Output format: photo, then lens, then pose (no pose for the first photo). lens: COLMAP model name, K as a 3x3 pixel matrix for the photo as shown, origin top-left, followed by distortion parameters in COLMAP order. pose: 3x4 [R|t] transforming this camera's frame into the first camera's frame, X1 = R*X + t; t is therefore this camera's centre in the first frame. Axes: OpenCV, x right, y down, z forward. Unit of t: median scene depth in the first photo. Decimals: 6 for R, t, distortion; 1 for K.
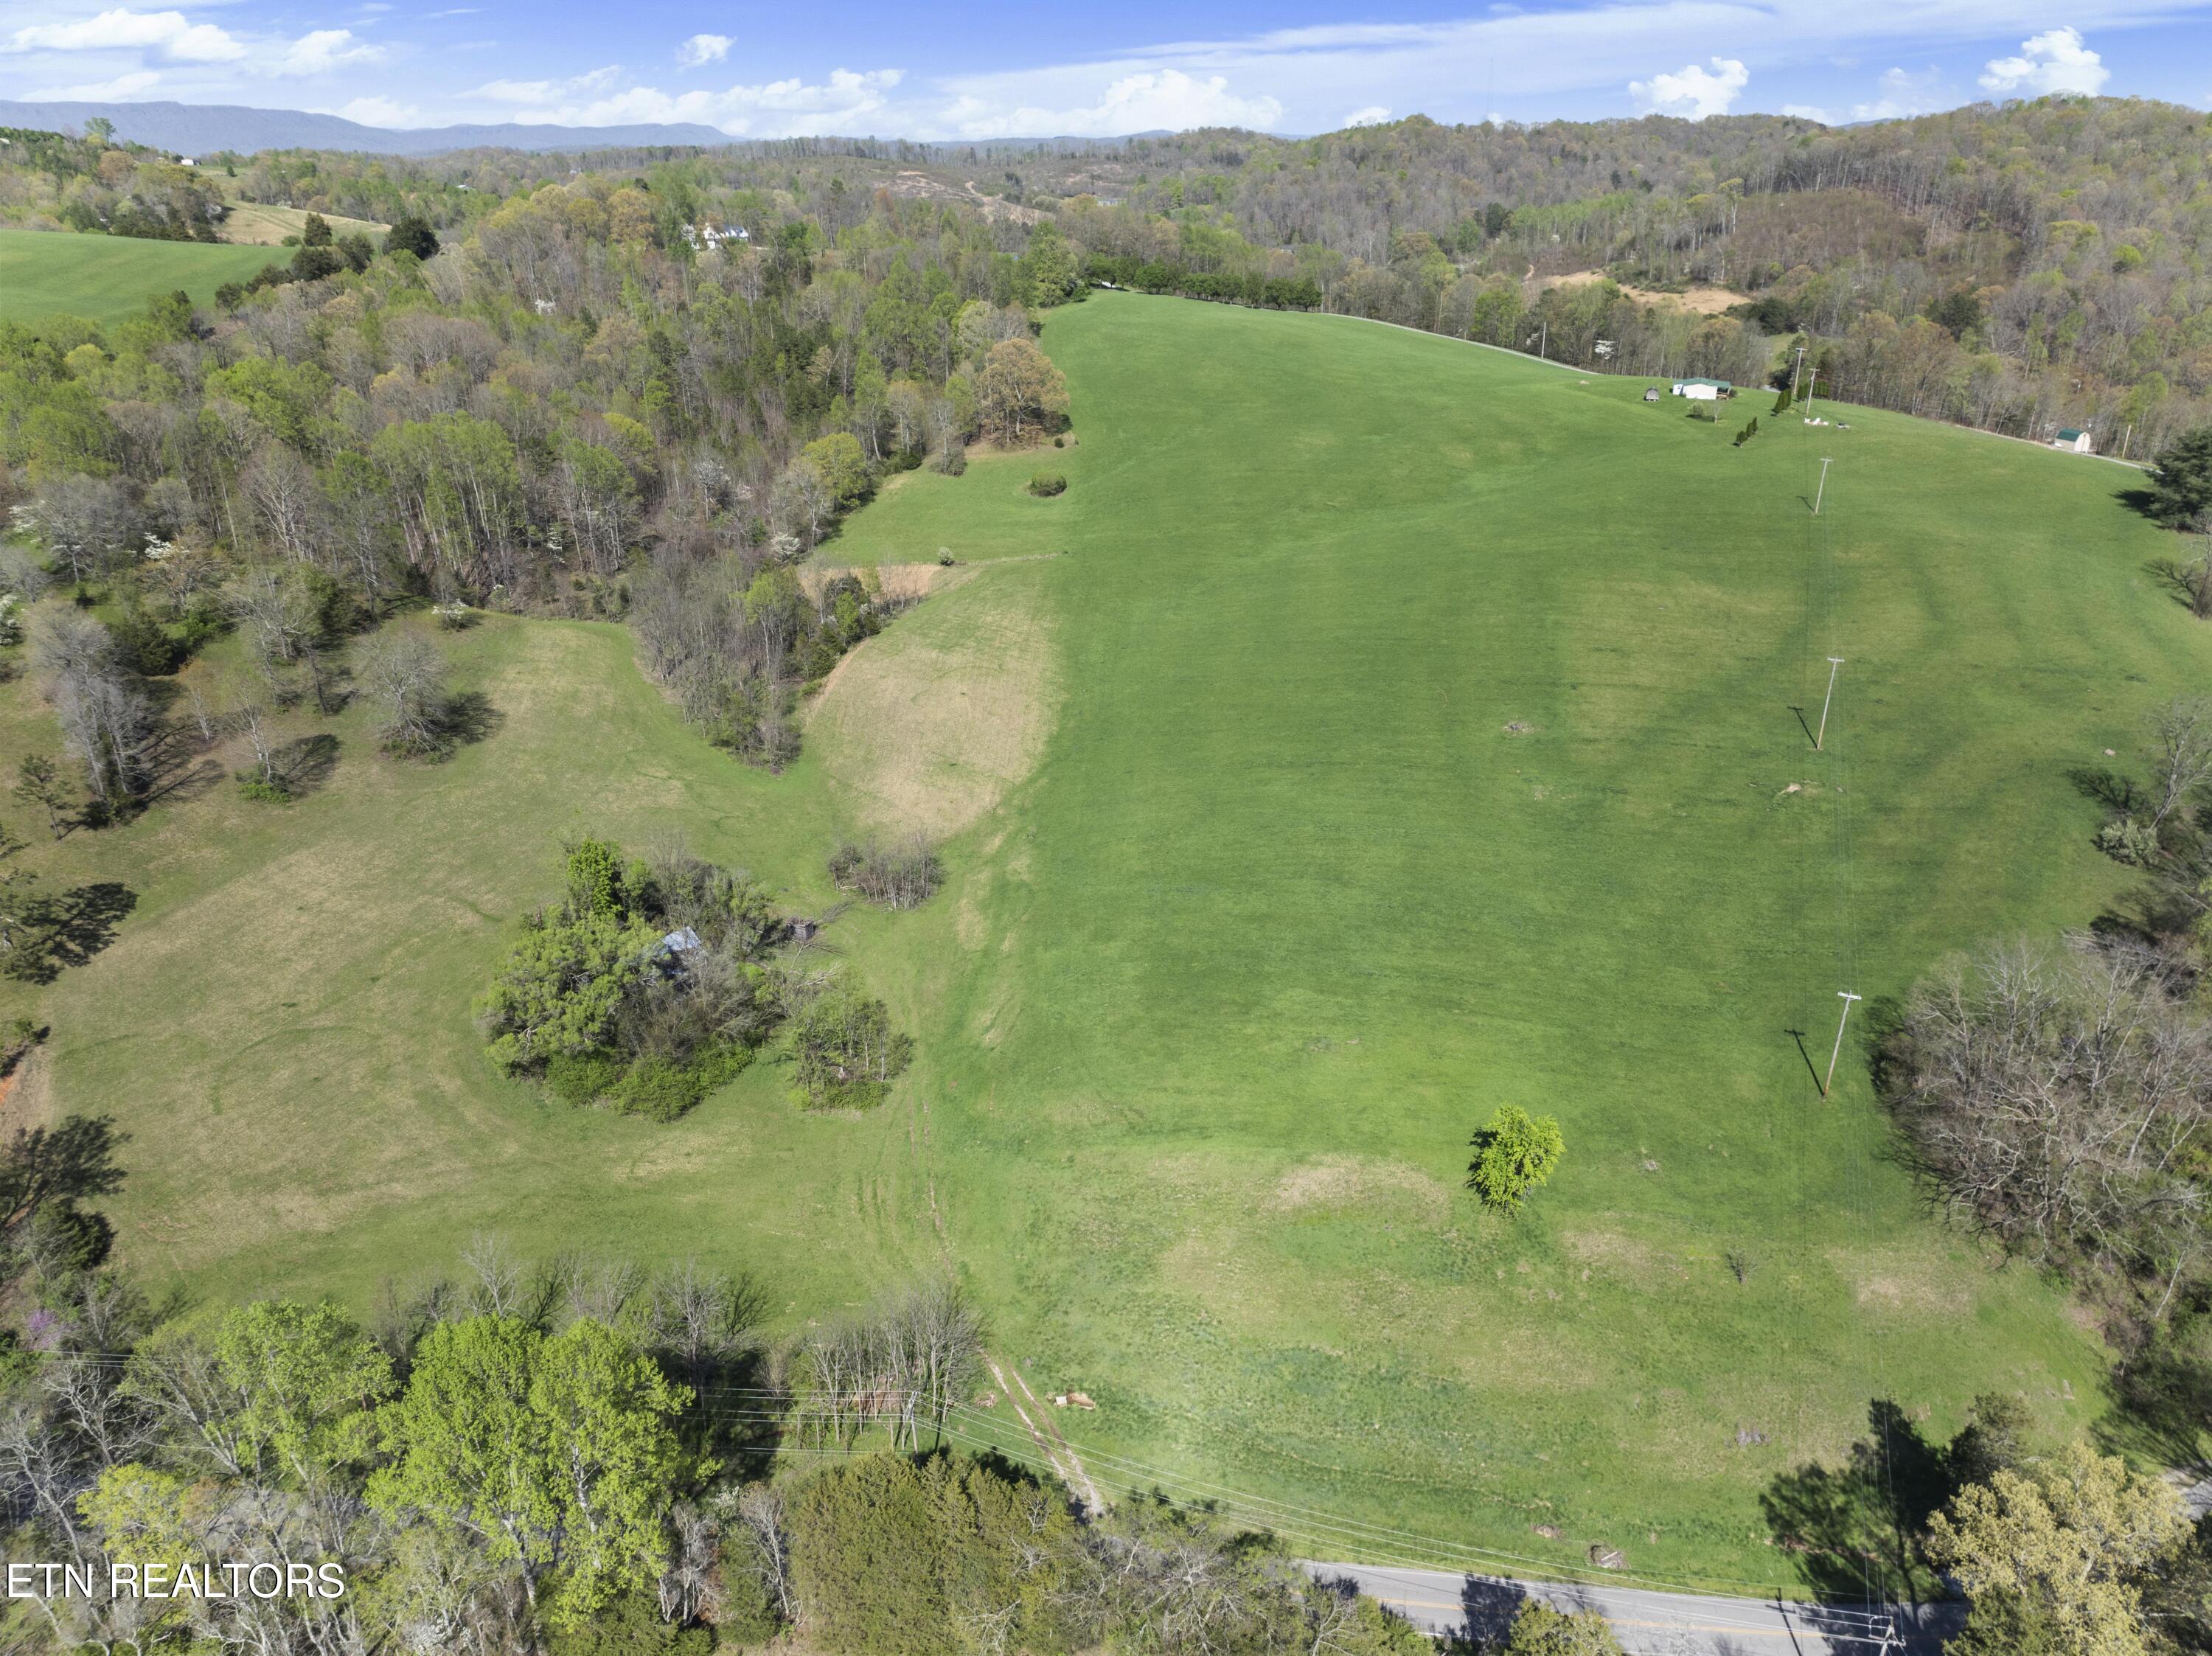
lens RADIAL K [[1544.4, 0, 1106.0], [0, 1544.4, 828.0], [0, 0, 1]] dist [-0.047373, 0.016465]
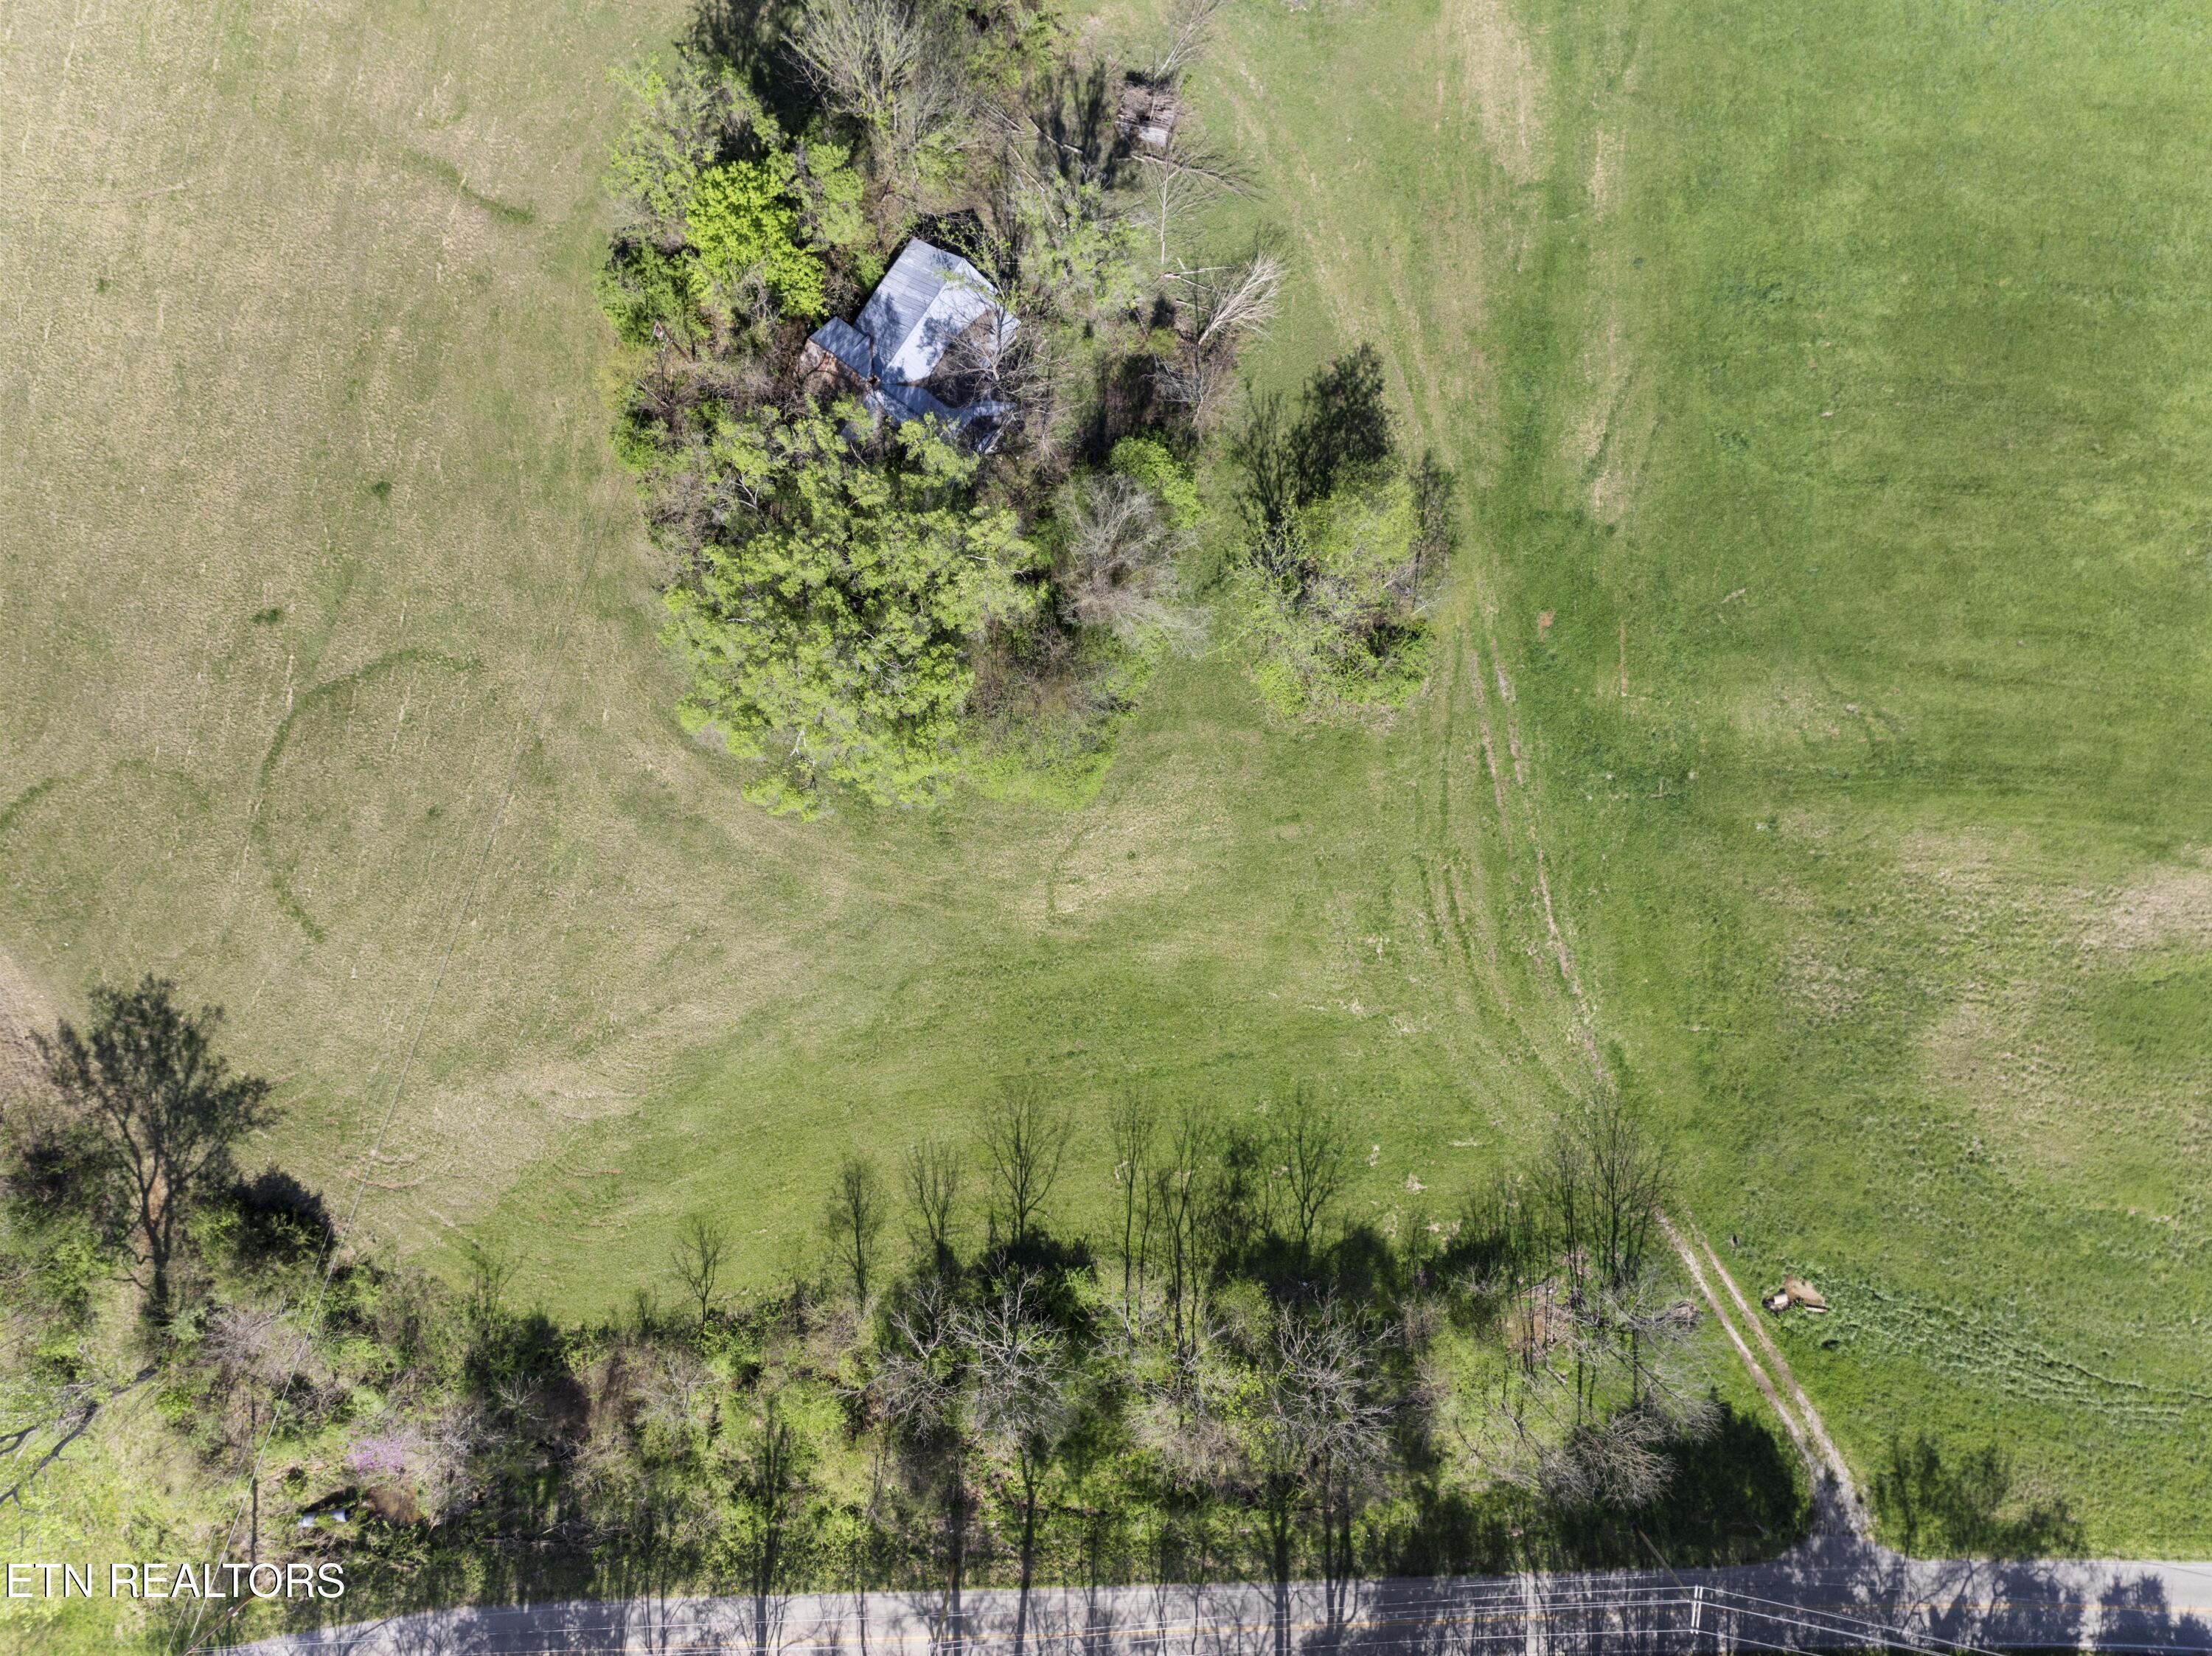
lens RADIAL K [[1544.4, 0, 1106.0], [0, 1544.4, 828.0], [0, 0, 1]] dist [-0.047373, 0.016465]
pose [[0.997899, -0.064625, 0.004589, -0.186094], [0.023575, 0.428185, 0.903383, -0.215775], [-0.060346, -0.901377, 0.428809, 0.495087]]
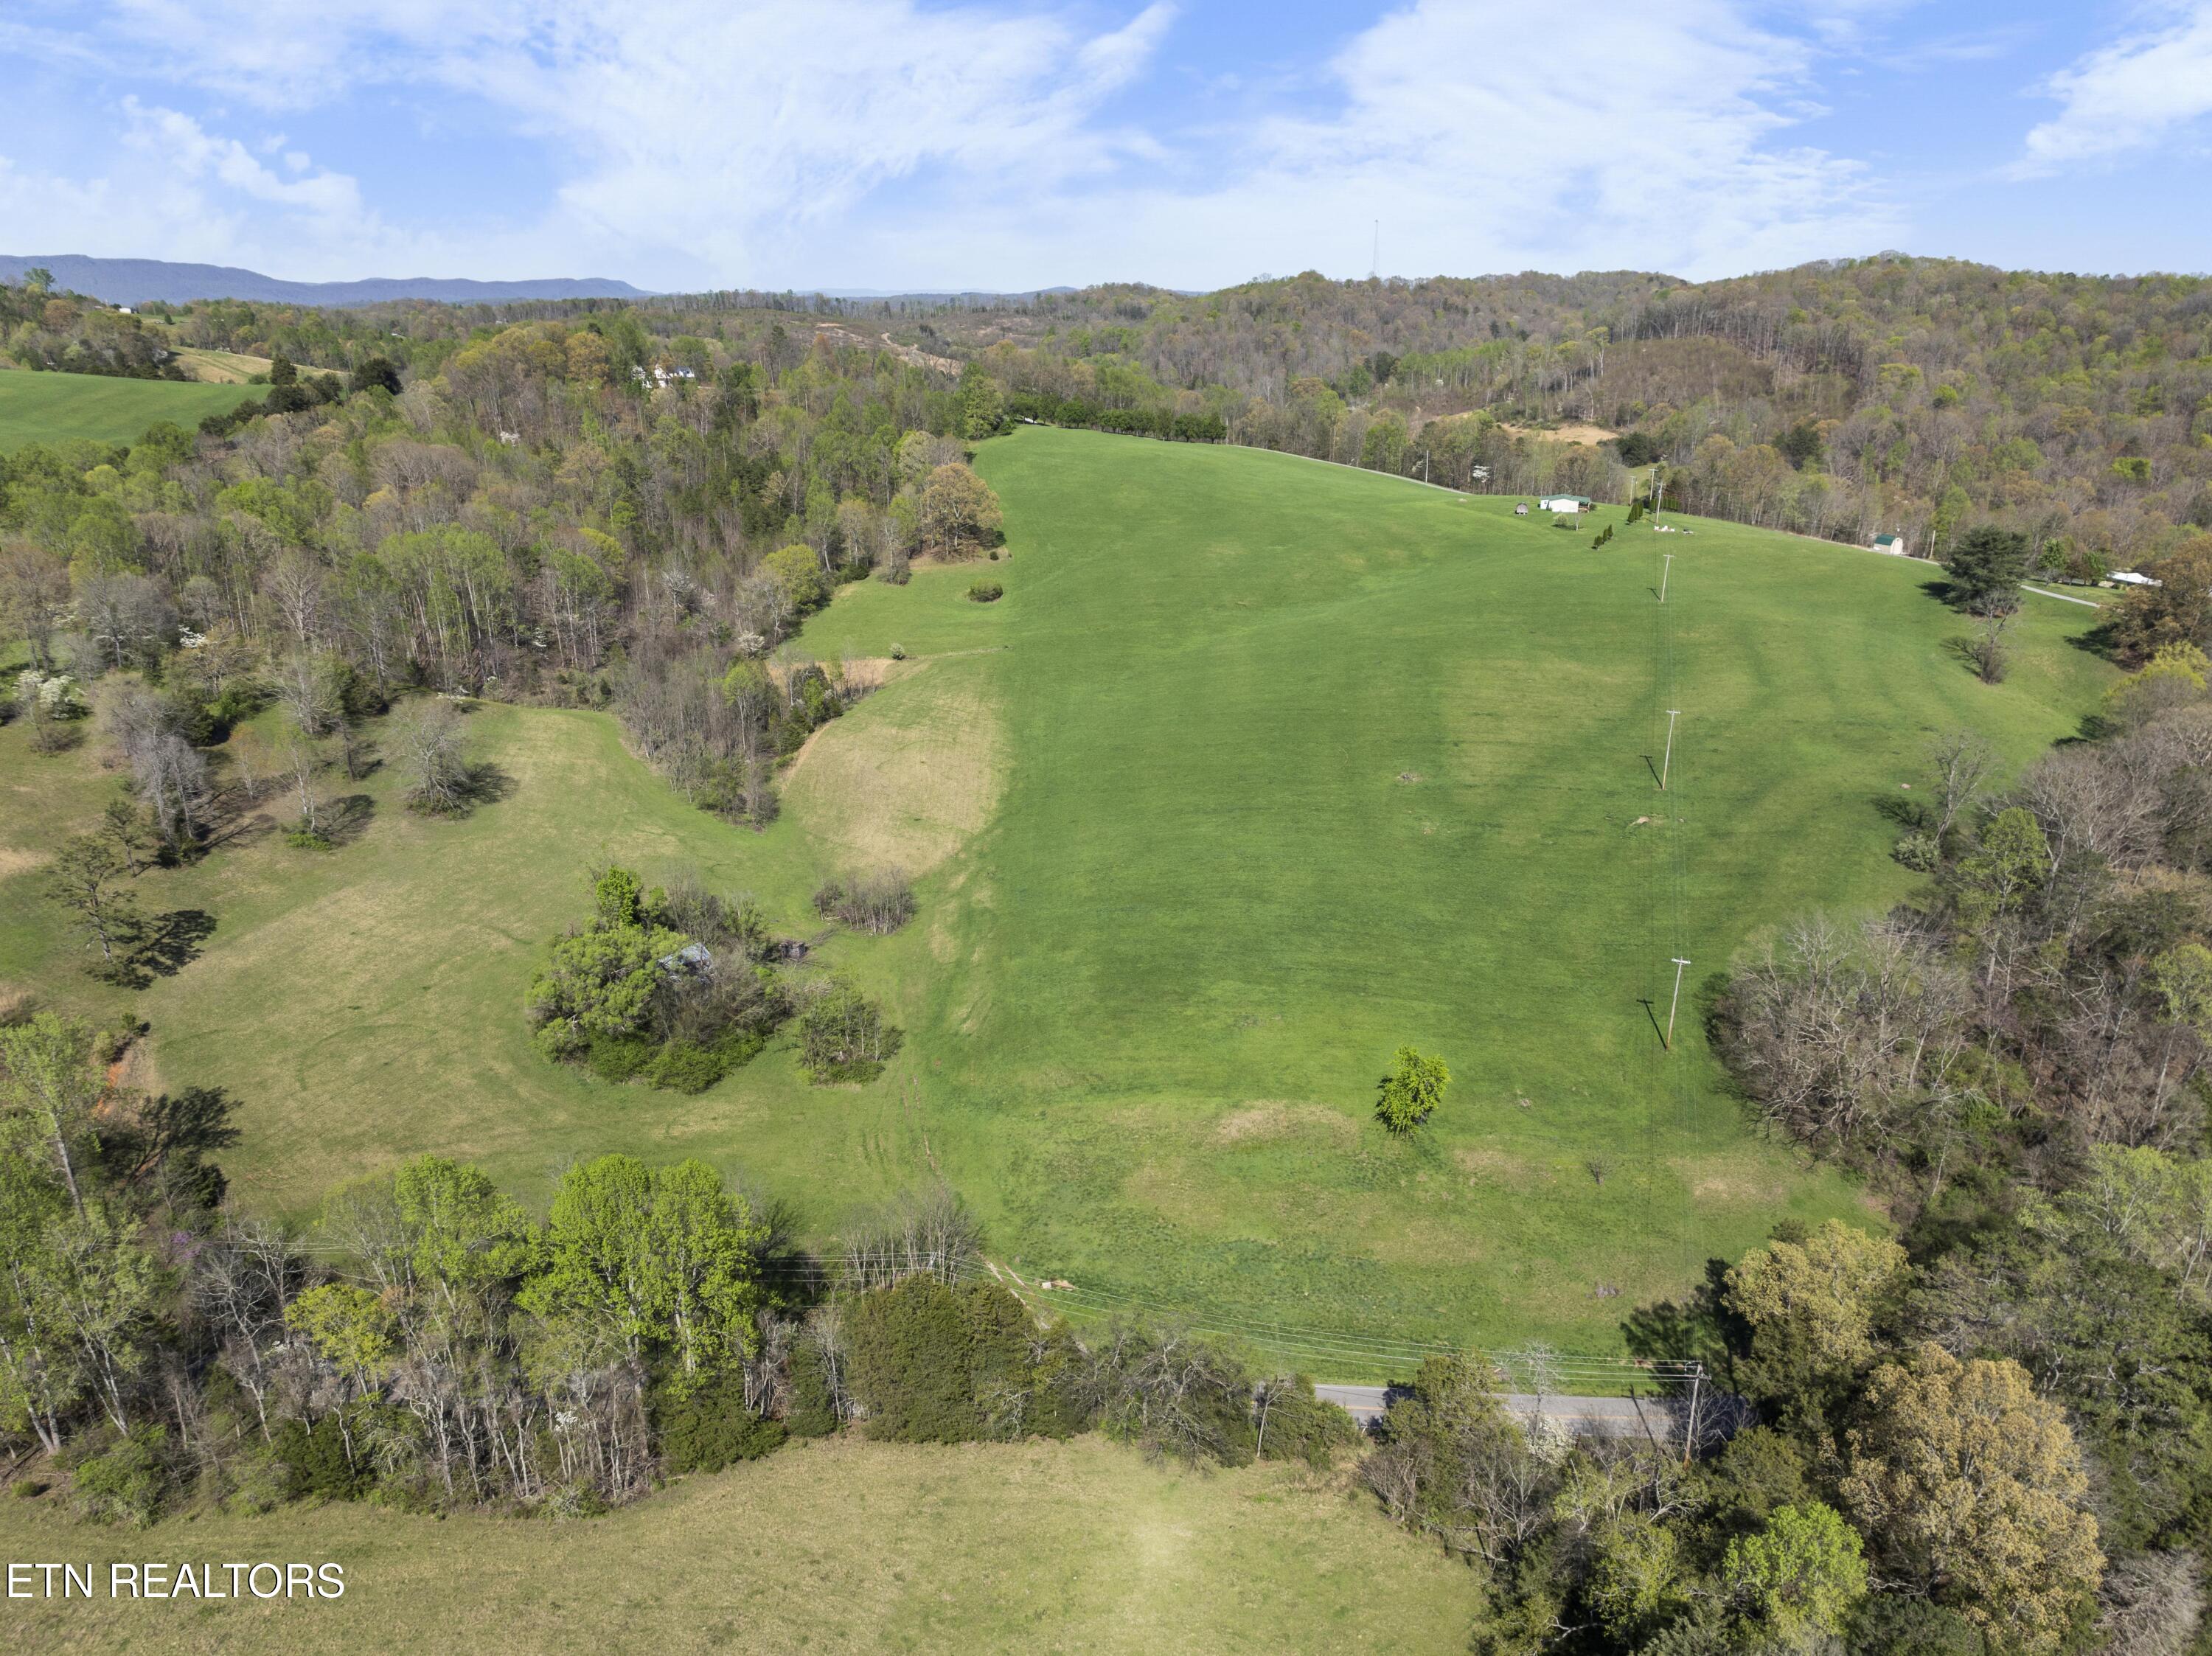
lens RADIAL K [[1541.0, 0, 1106.0], [0, 1541.0, 828.0], [0, 0, 1]] dist [-0.037696, 0.003001]
pose [[0.998289, -0.015786, 0.056294, -0.024445], [0.020707, 0.995911, -0.087936, 0.066330], [-0.054676, 0.088951, 0.994534, -0.129005]]
